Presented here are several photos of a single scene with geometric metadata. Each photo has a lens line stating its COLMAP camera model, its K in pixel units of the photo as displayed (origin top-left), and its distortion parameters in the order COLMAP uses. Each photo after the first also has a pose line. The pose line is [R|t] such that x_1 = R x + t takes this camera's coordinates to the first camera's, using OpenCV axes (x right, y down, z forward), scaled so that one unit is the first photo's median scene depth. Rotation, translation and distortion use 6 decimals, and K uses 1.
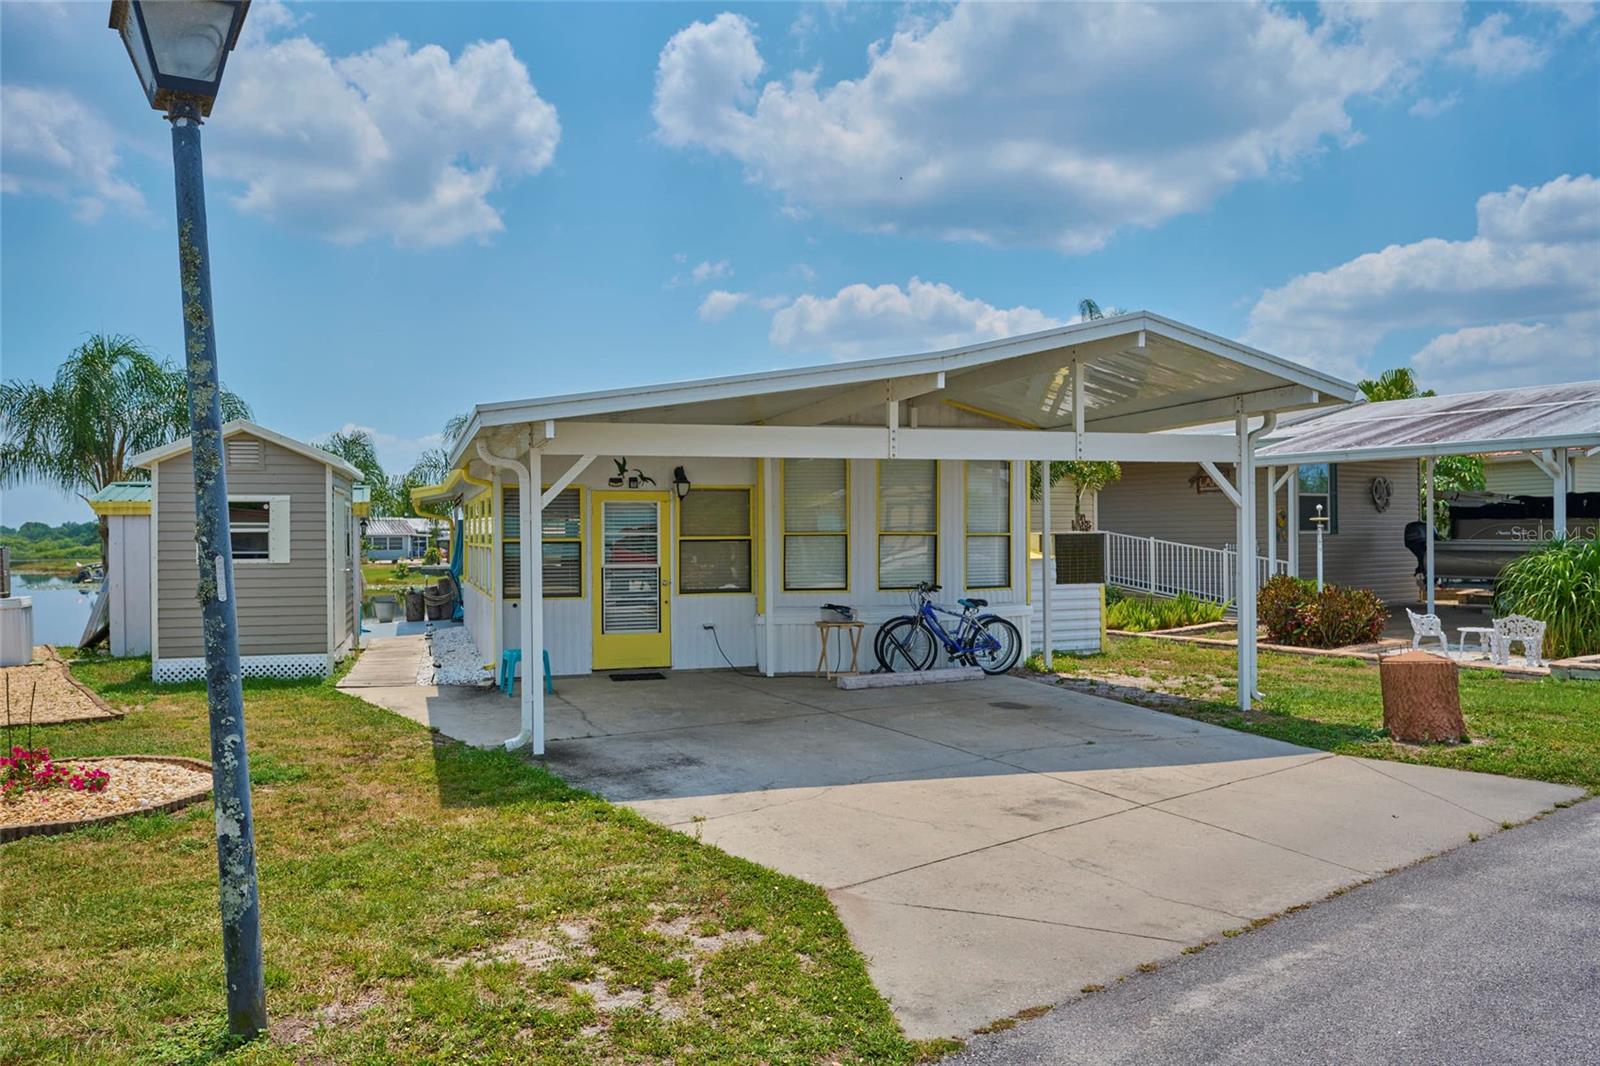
lens RADIAL K [[1204.6, 0, 798.4], [0, 1204.6, 538.2], [0, 0, 1]] dist [0.011167, 0.000859]
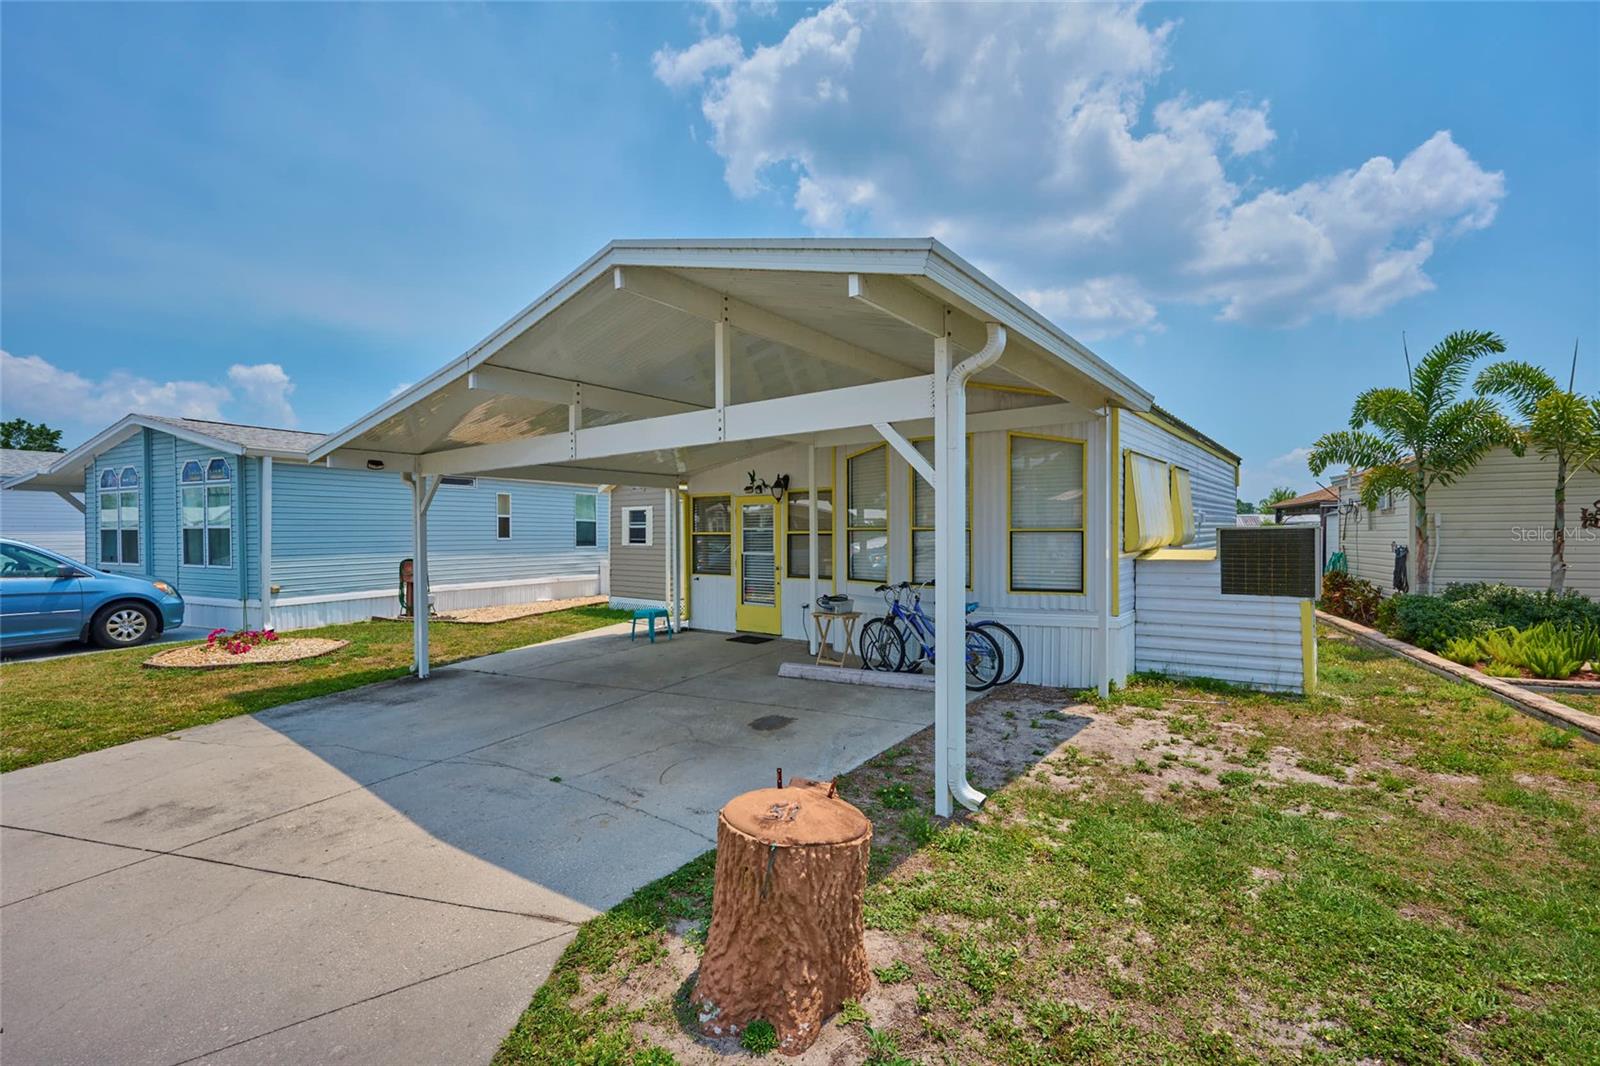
lens RADIAL K [[726.0, 0, 815.1], [0, 726.0, 536.4], [0, 0, 1]] dist [0.001865, -0.000495]
pose [[0.551232, 0.008902, -0.834304, 0.541431], [-0.001060, 0.999950, 0.009969, -0.003517], [0.834351, -0.004611, 0.551214, 0.617636]]
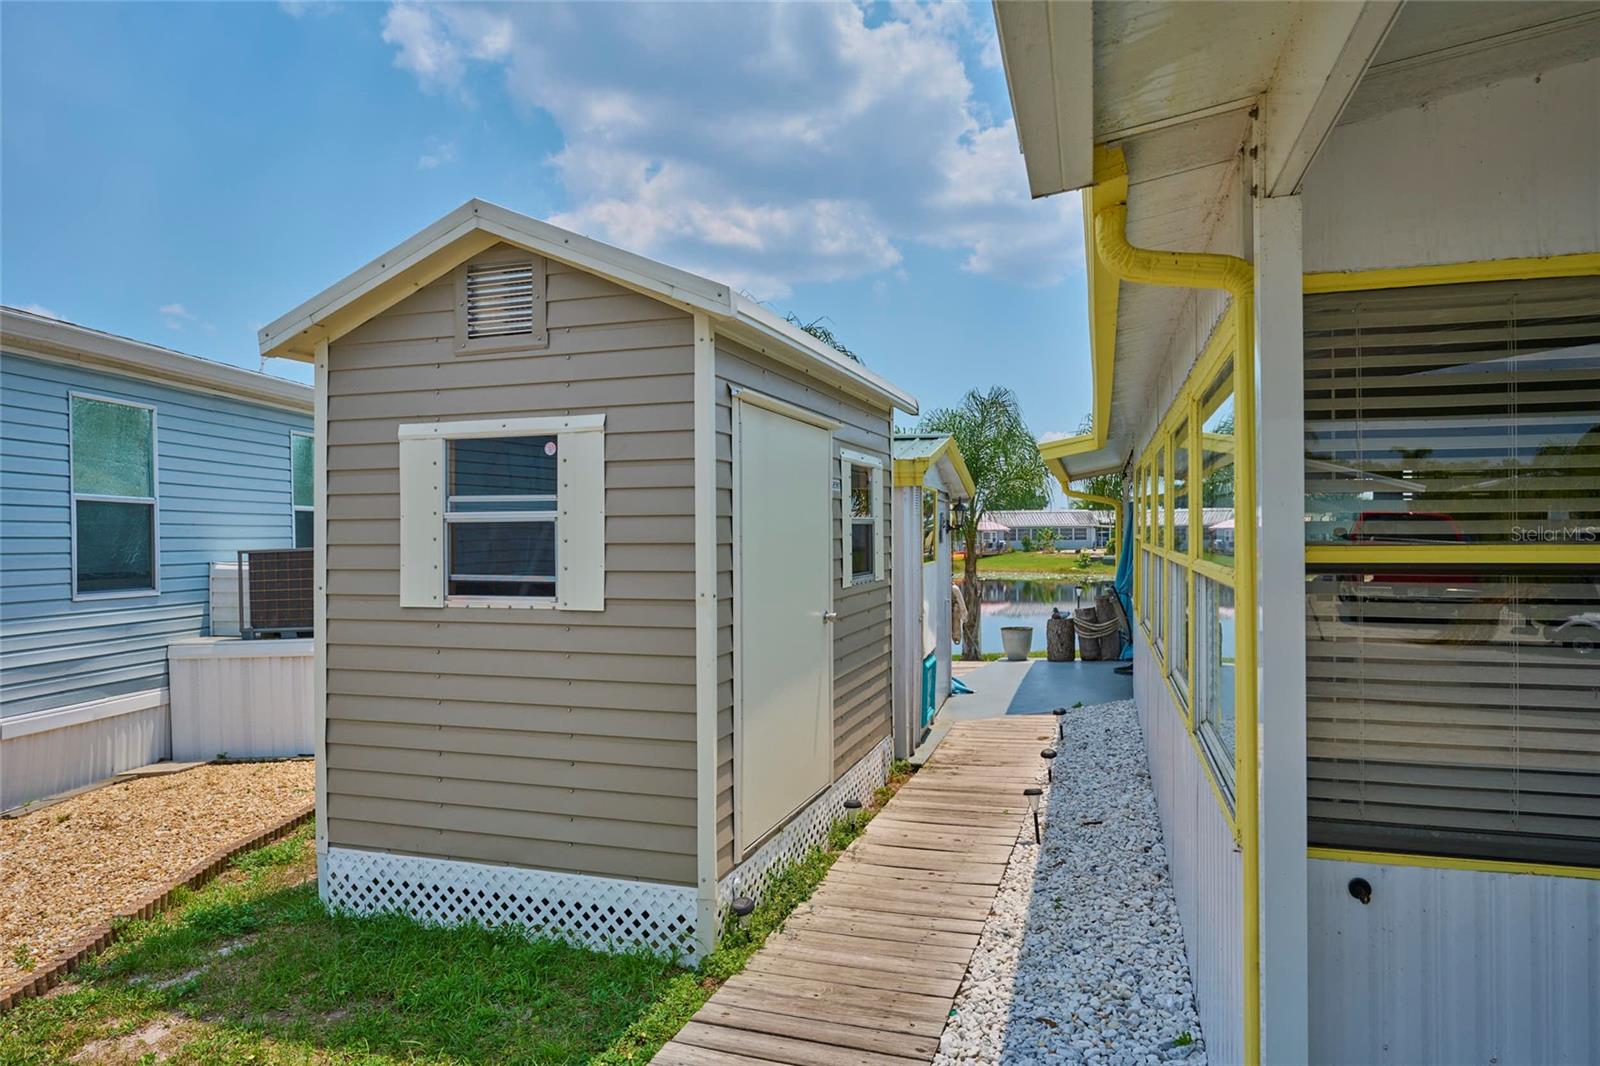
lens RADIAL K [[987.6, 0, 814.7], [0, 987.6, 543.3], [0, 0, 1]] dist [-0.005969, -0.001098]
pose [[0.828155, 0.009105, -0.560425, -0.210570], [-0.000641, 0.999883, 0.015299, -0.003010], [0.560498, -0.012311, 0.828064, 0.785301]]
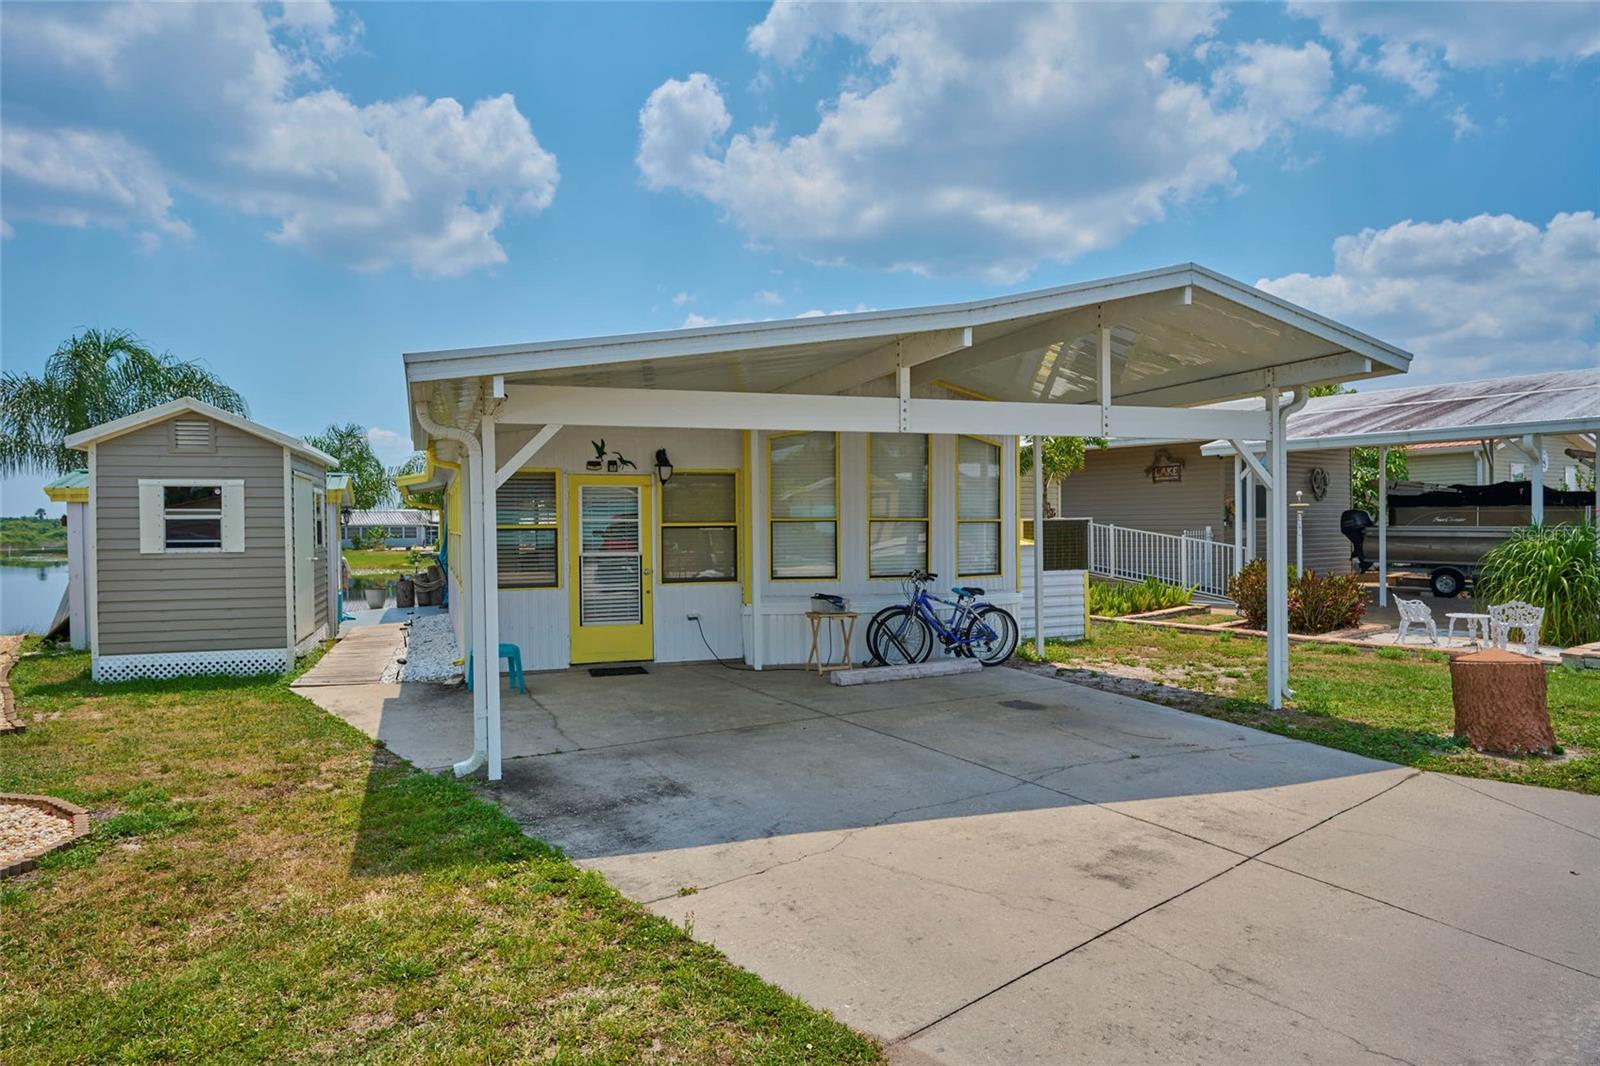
lens RADIAL K [[1019.1, 0, 797.0], [0, 1019.1, 546.8], [0, 0, 1]] dist [-0.004584, 0.008313]
pose [[0.999465, -0.002603, 0.032600, -0.018367], [0.001979, 0.999814, 0.019171, 0.002142], [-0.032644, -0.019096, 0.999285, 0.192447]]
